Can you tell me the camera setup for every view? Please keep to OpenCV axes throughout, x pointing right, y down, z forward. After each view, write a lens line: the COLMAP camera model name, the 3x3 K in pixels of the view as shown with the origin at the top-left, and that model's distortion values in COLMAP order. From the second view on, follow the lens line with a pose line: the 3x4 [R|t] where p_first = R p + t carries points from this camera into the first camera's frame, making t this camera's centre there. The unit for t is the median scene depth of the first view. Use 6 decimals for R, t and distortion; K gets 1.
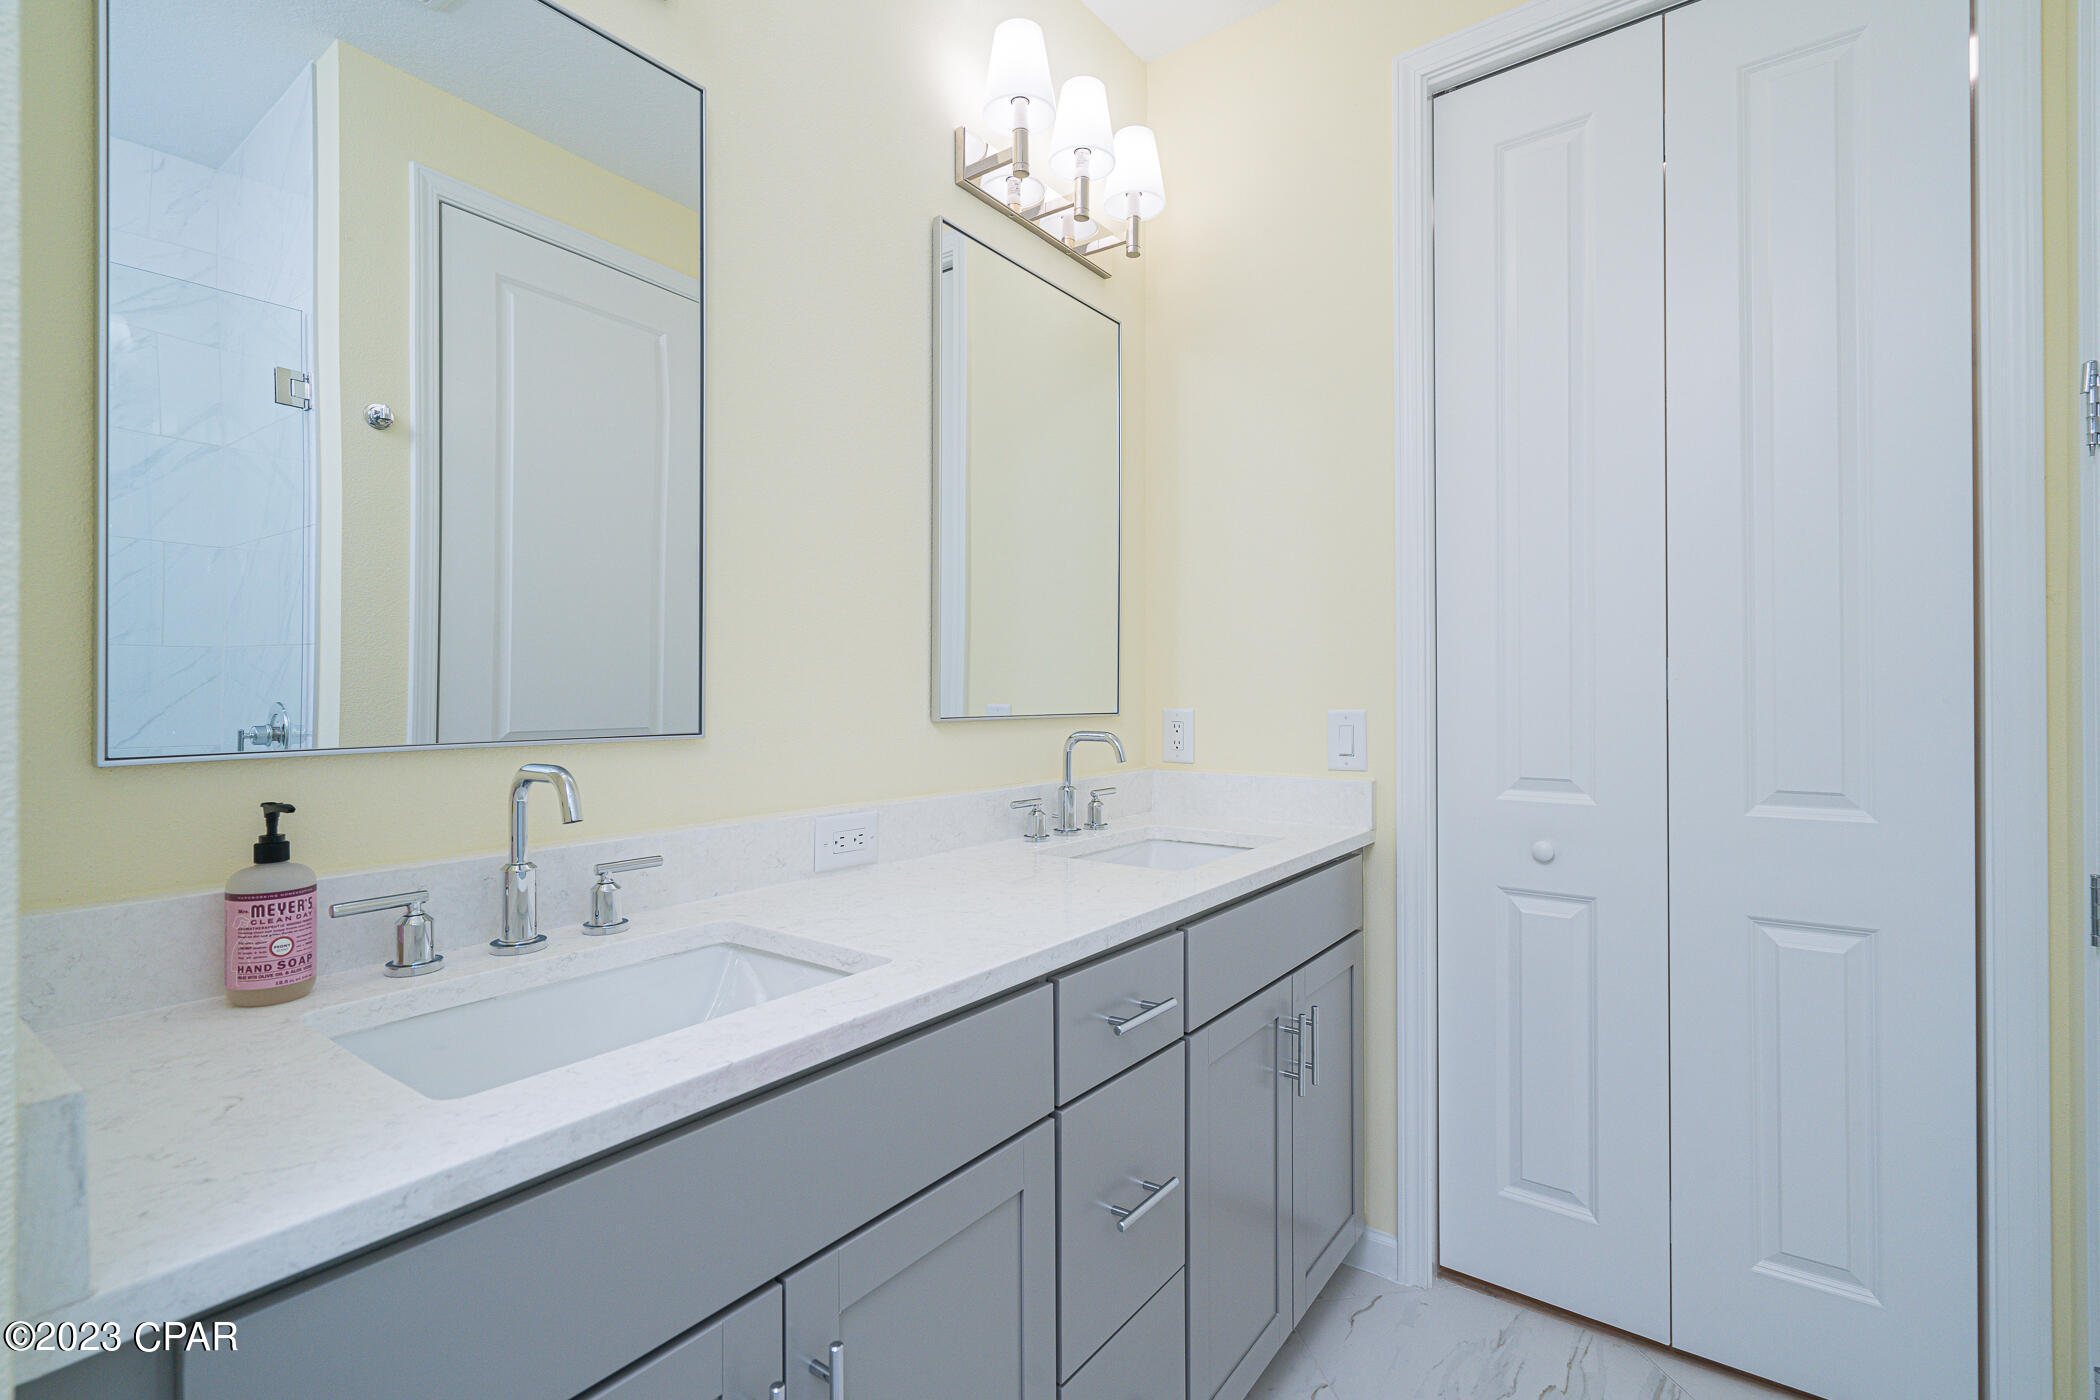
lens RADIAL K [[946.3, 0, 1047.3], [0, 946.3, 687.4], [0, 0, 1]] dist [-0.004368, 0.001851]
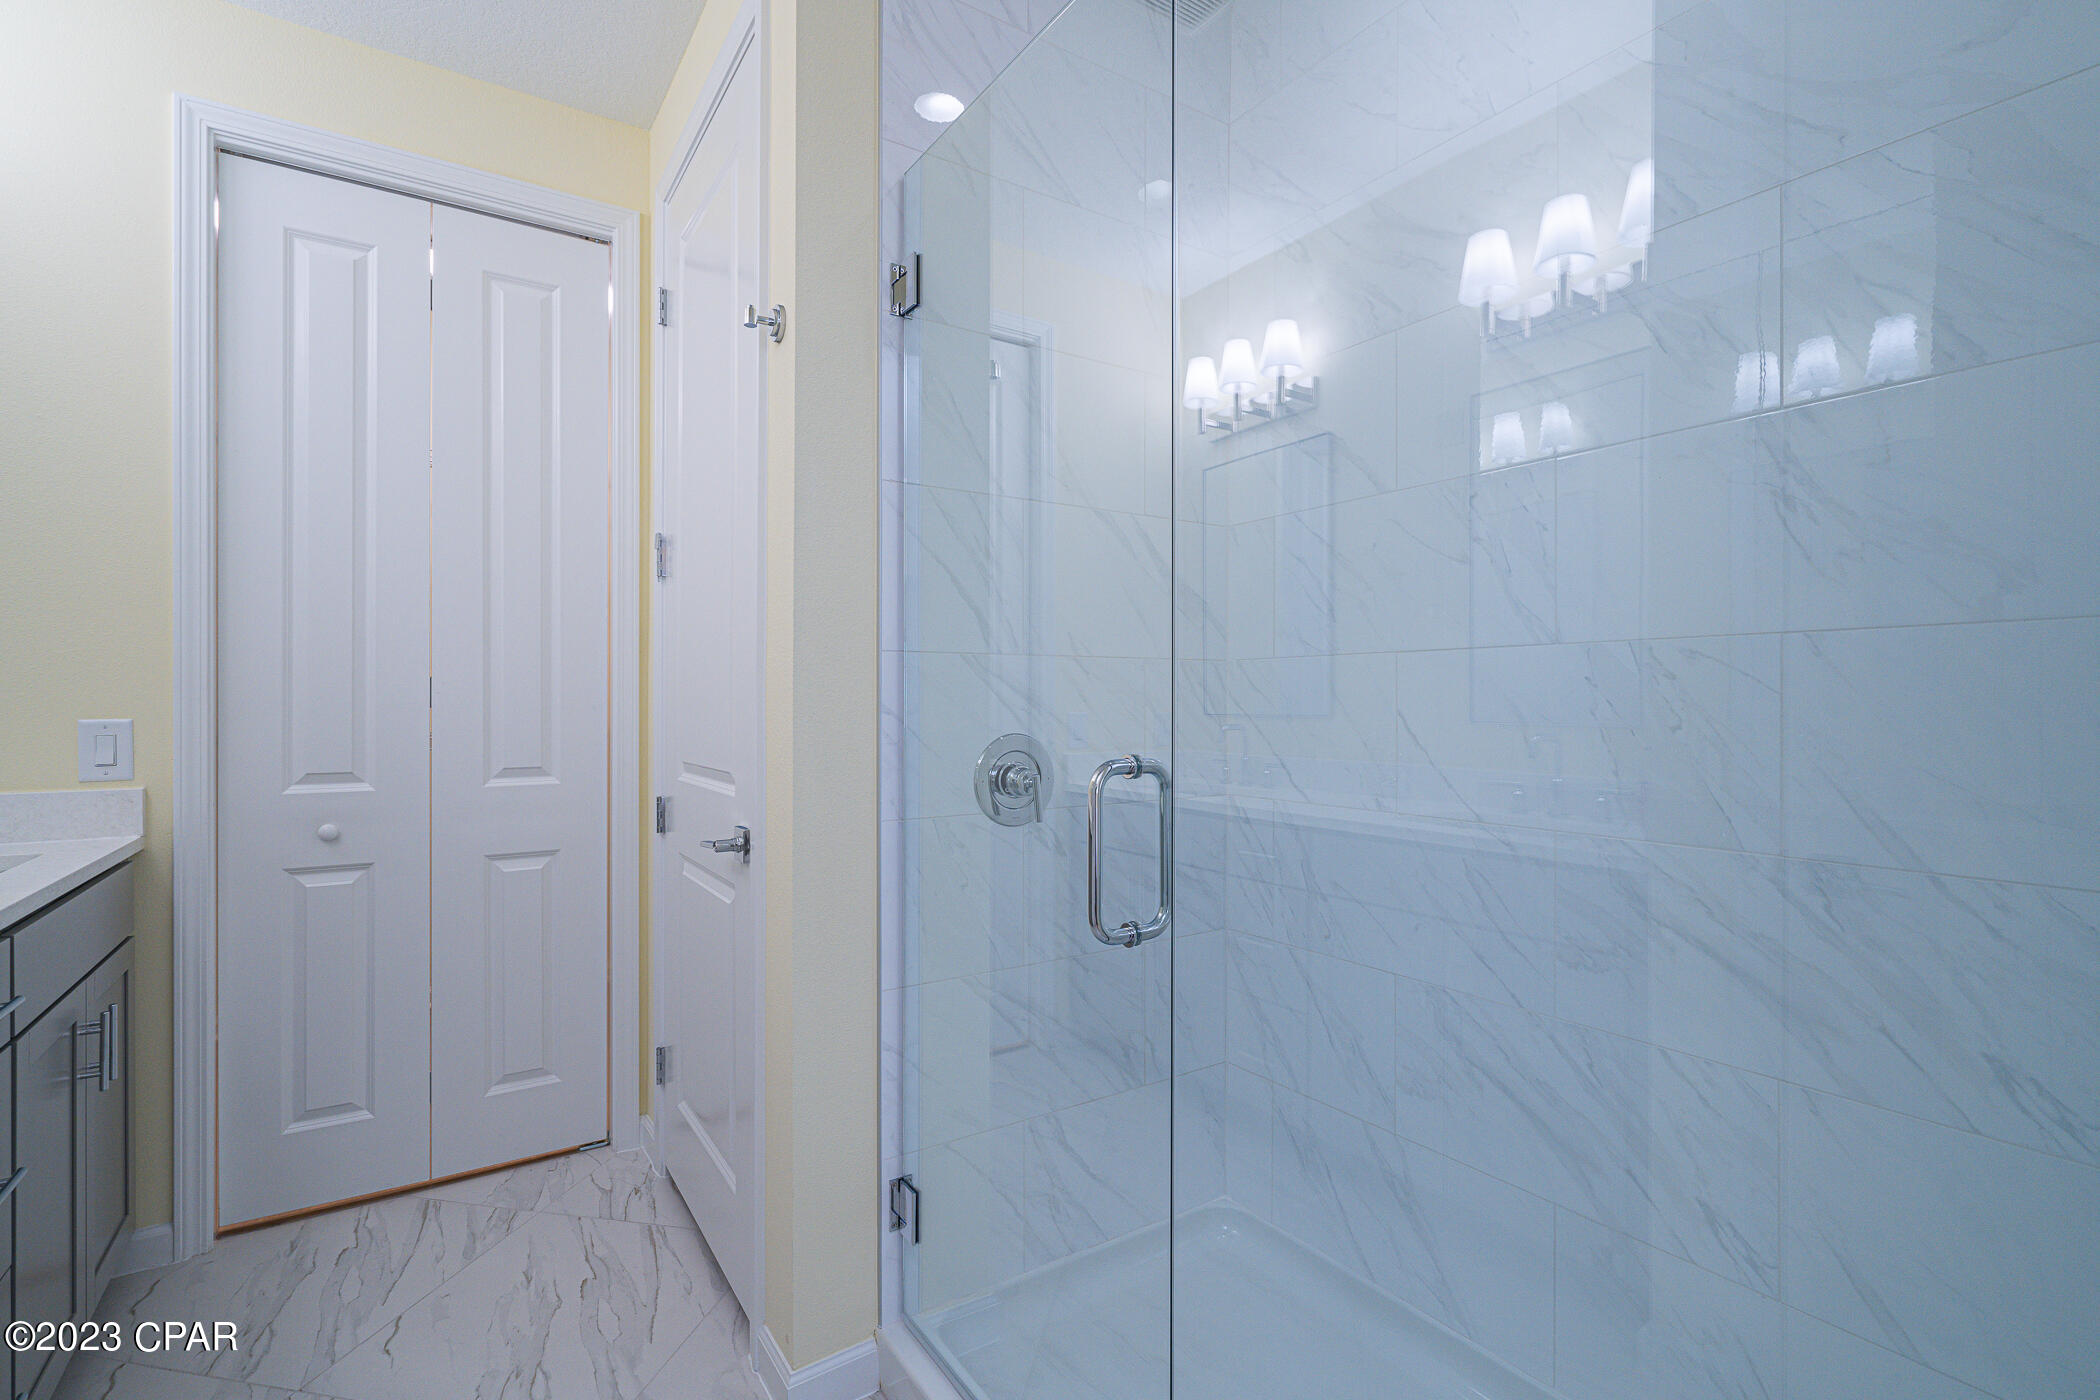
lens RADIAL K [[946.3, 0, 1051.7], [0, 946.3, 702.0], [0, 0, 1]] dist [-0.004368, 0.001851]
pose [[0.323430, 0.001084, 0.946251, -0.362295], [-0.007805, 0.999968, 0.001523, -0.004607], [-0.946220, -0.007878, 0.323429, -0.304035]]
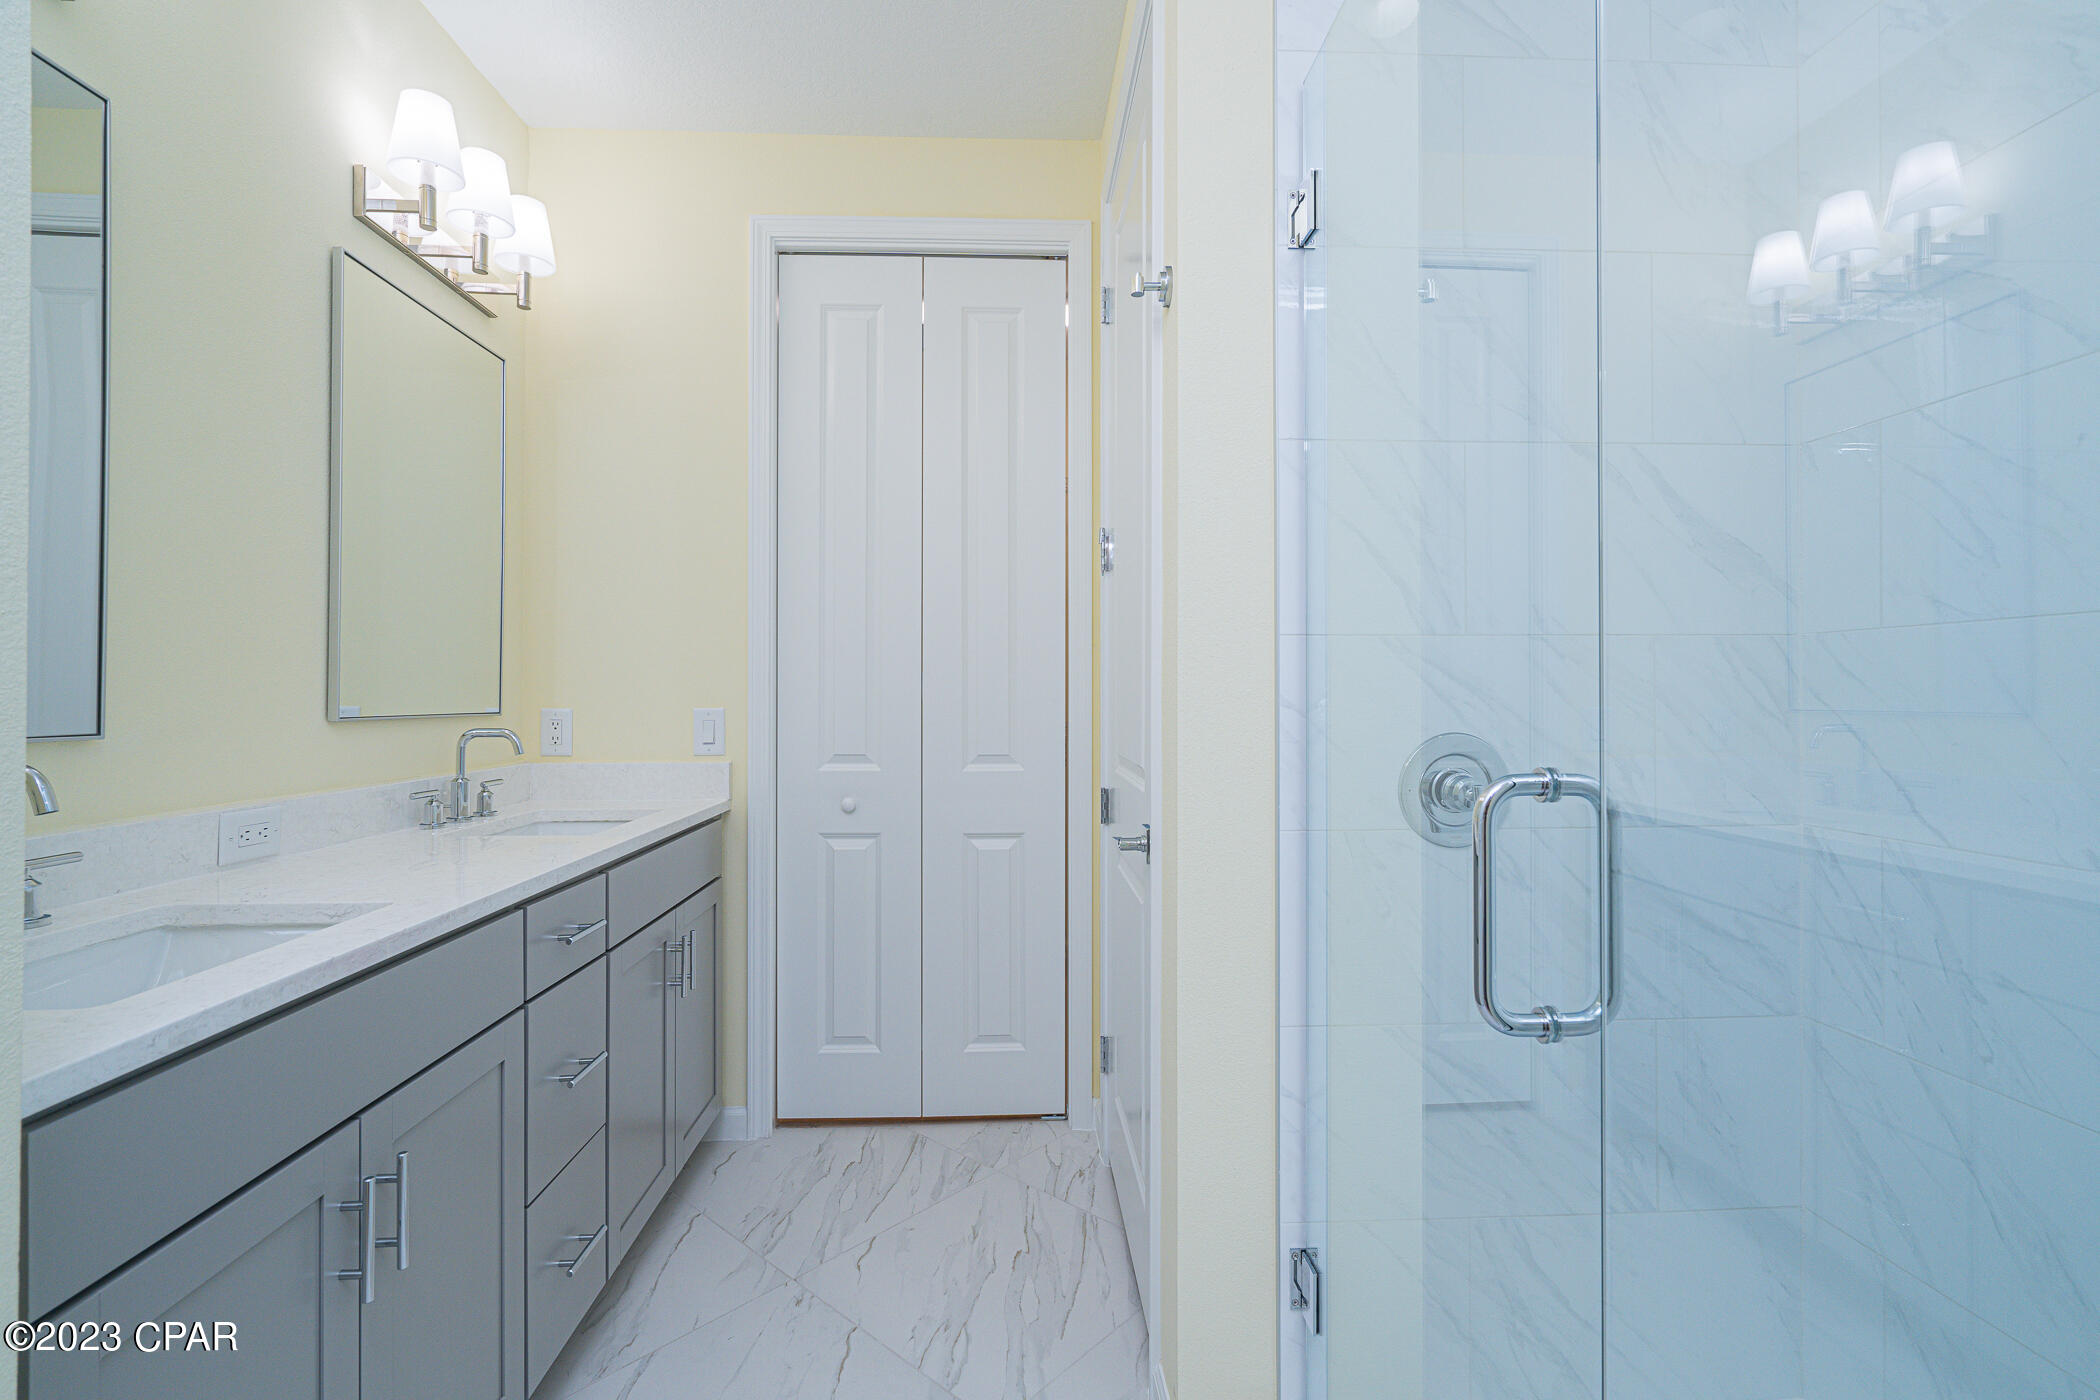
lens RADIAL K [[946.3, 0, 1058.3], [0, 946.3, 686.5], [0, 0, 1]] dist [-0.004368, 0.001851]
pose [[0.761118, 0.007455, 0.648571, -0.189144], [-0.005859, 0.999972, -0.004618, -0.002947], [-0.648587, -0.000286, 0.761140, -0.342231]]
